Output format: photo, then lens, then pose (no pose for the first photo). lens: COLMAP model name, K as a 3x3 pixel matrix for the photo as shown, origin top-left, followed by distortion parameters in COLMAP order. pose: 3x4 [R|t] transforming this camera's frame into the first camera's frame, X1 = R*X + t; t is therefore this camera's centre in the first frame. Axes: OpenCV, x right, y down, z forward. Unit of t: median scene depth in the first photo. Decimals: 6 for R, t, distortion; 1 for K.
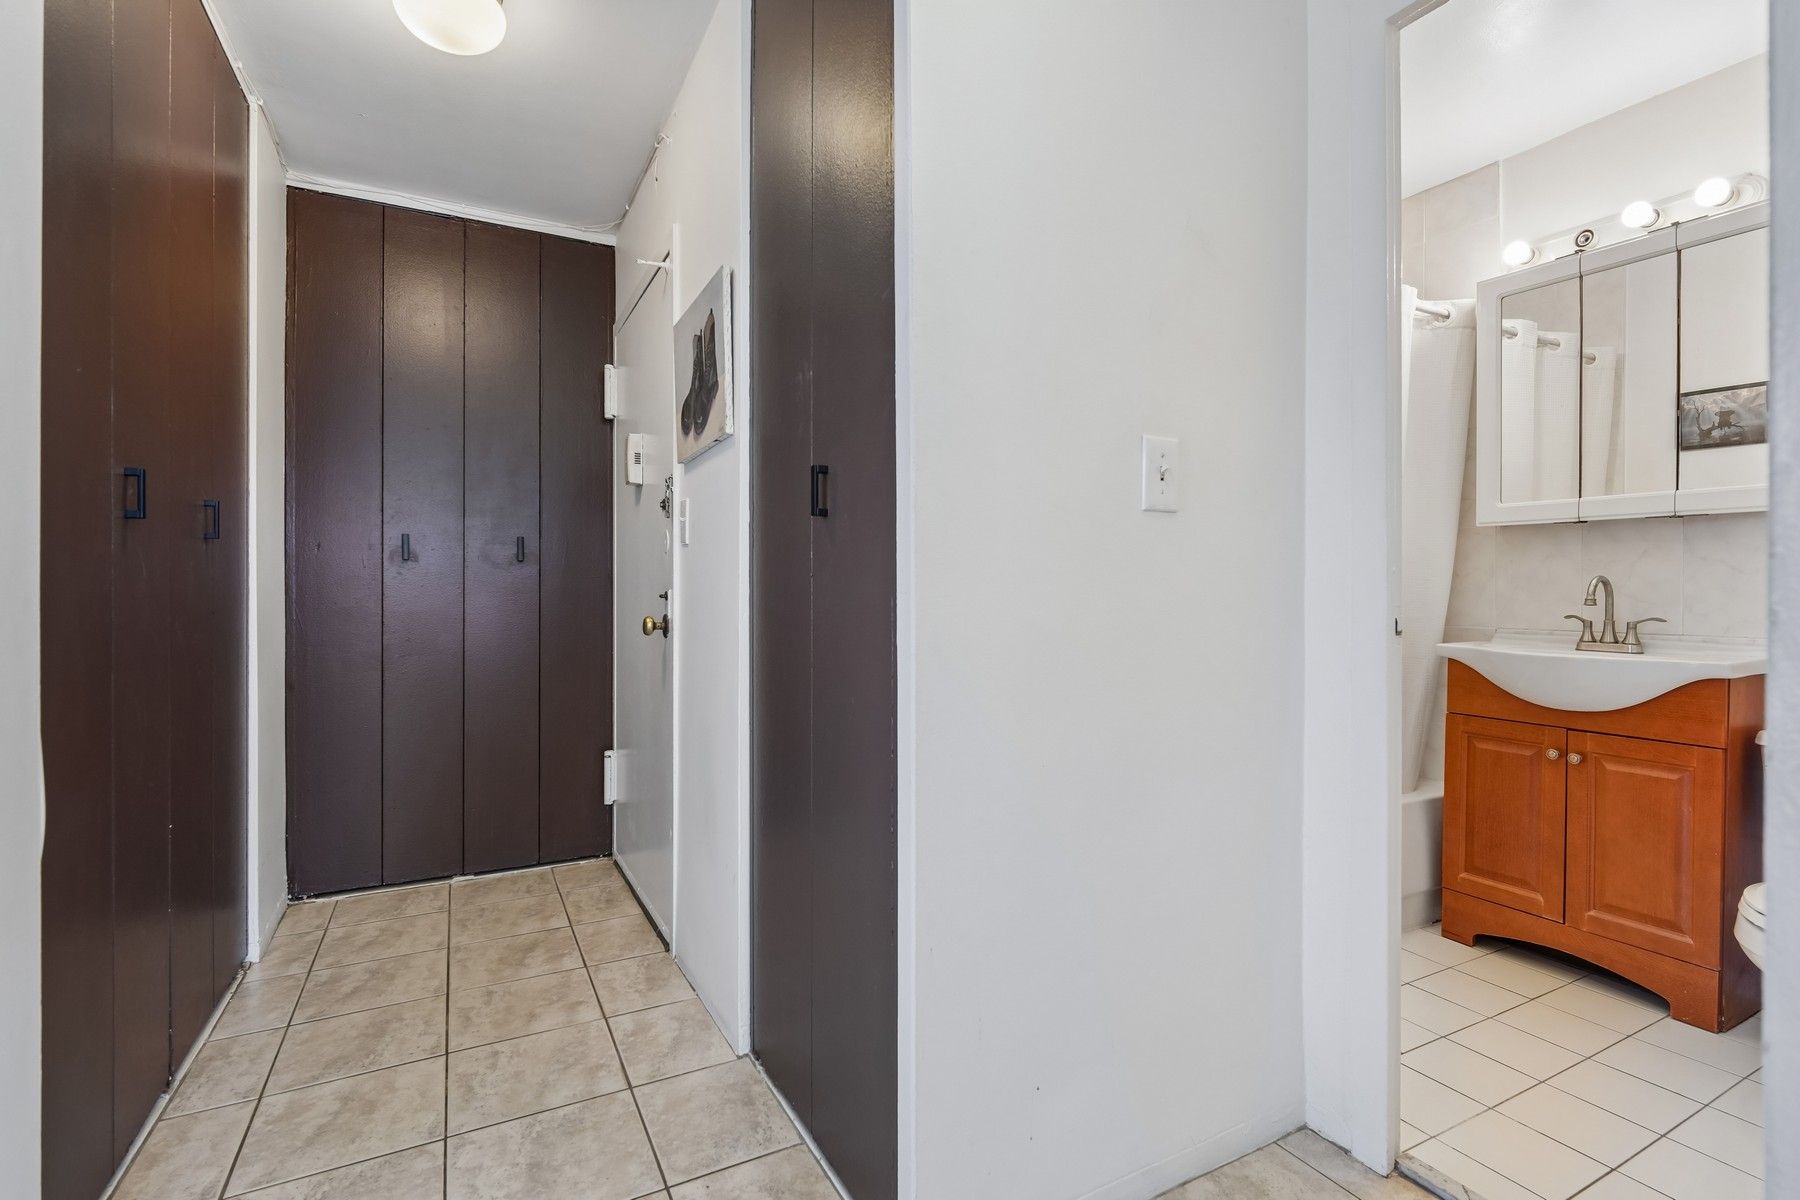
lens RADIAL K [[849.4, 0, 901.6], [0, 849.4, 595.4], [0, 0, 1]] dist [-0.002158, -0.002958]
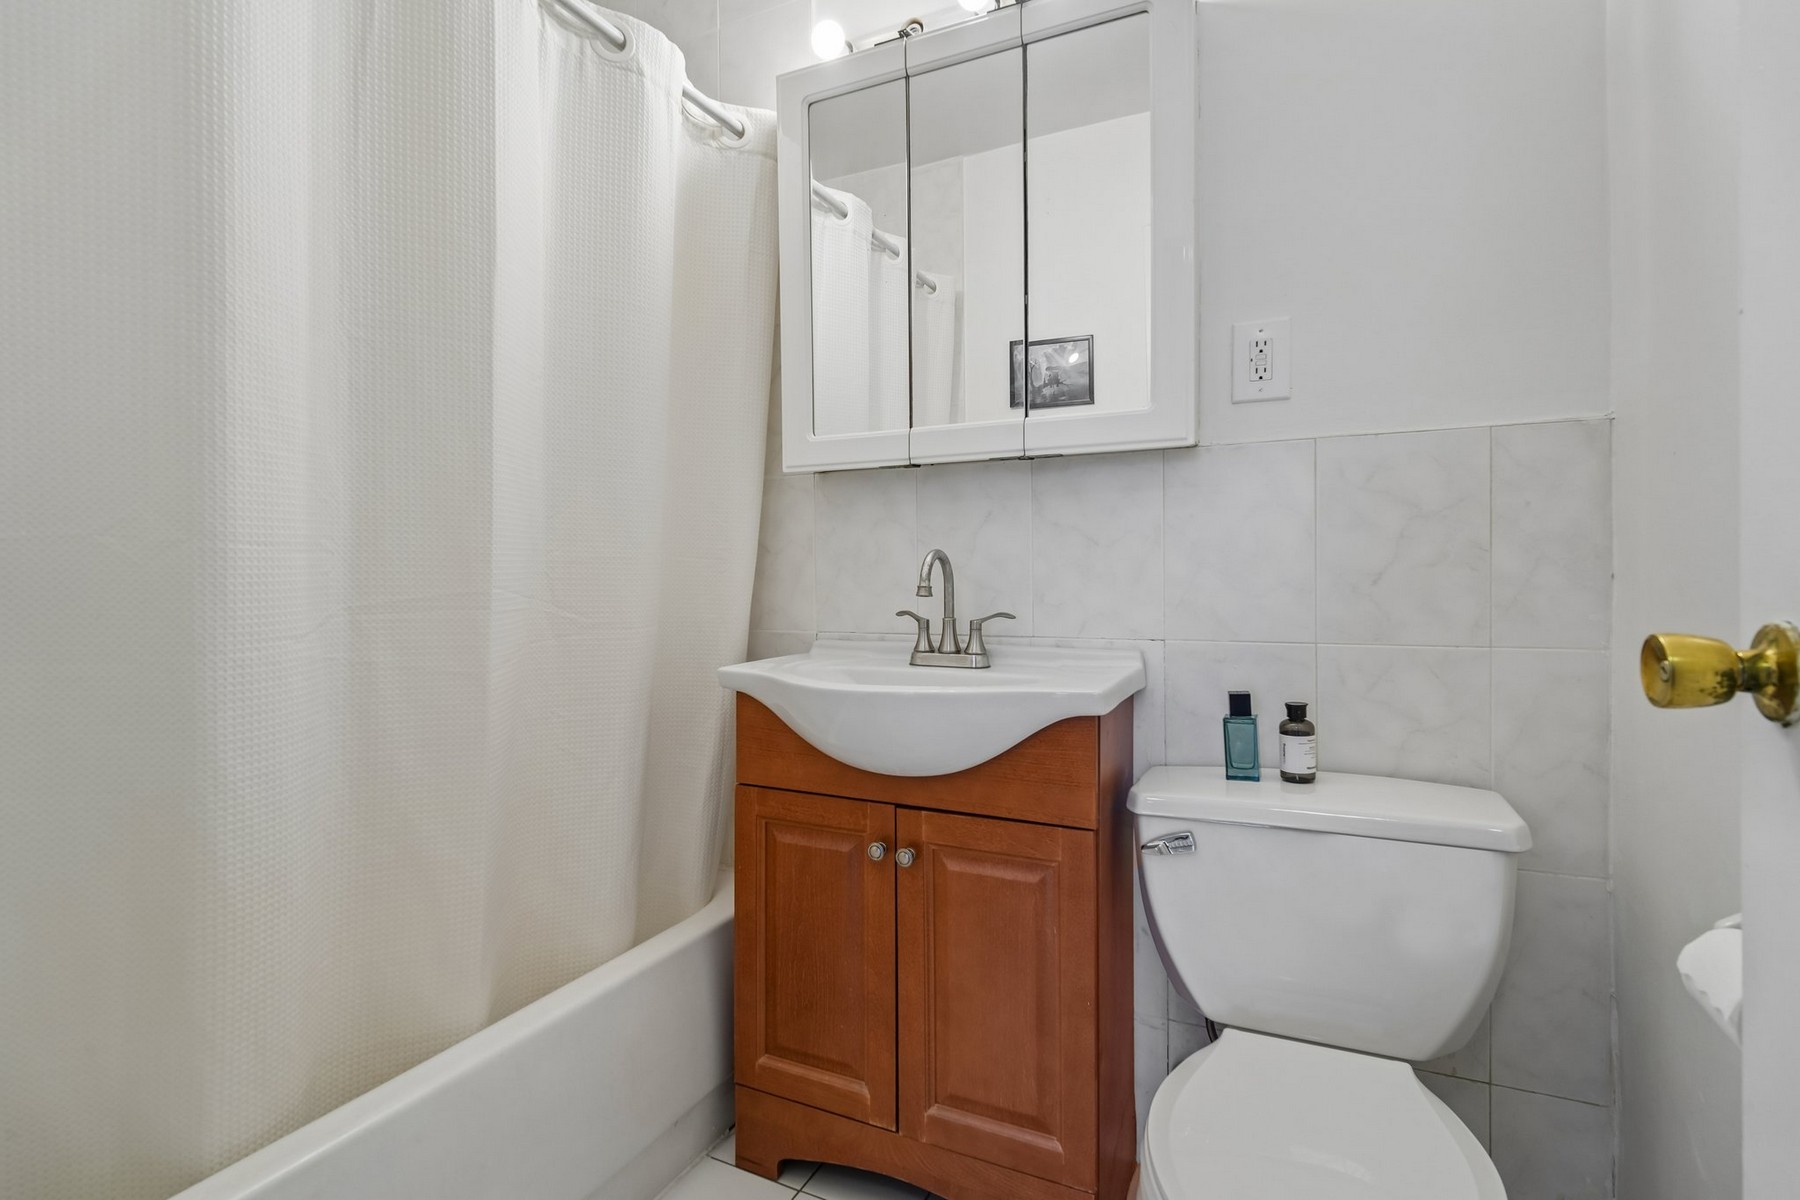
lens RADIAL K [[849.4, 0, 905.9], [0, 849.4, 585.6], [0, 0, 1]] dist [-0.002158, -0.002958]
pose [[0.807340, -0.017434, 0.589829, 0.424907], [0.015959, 0.999843, 0.007708, -0.001339], [-0.589870, 0.003190, 0.807492, 0.493369]]
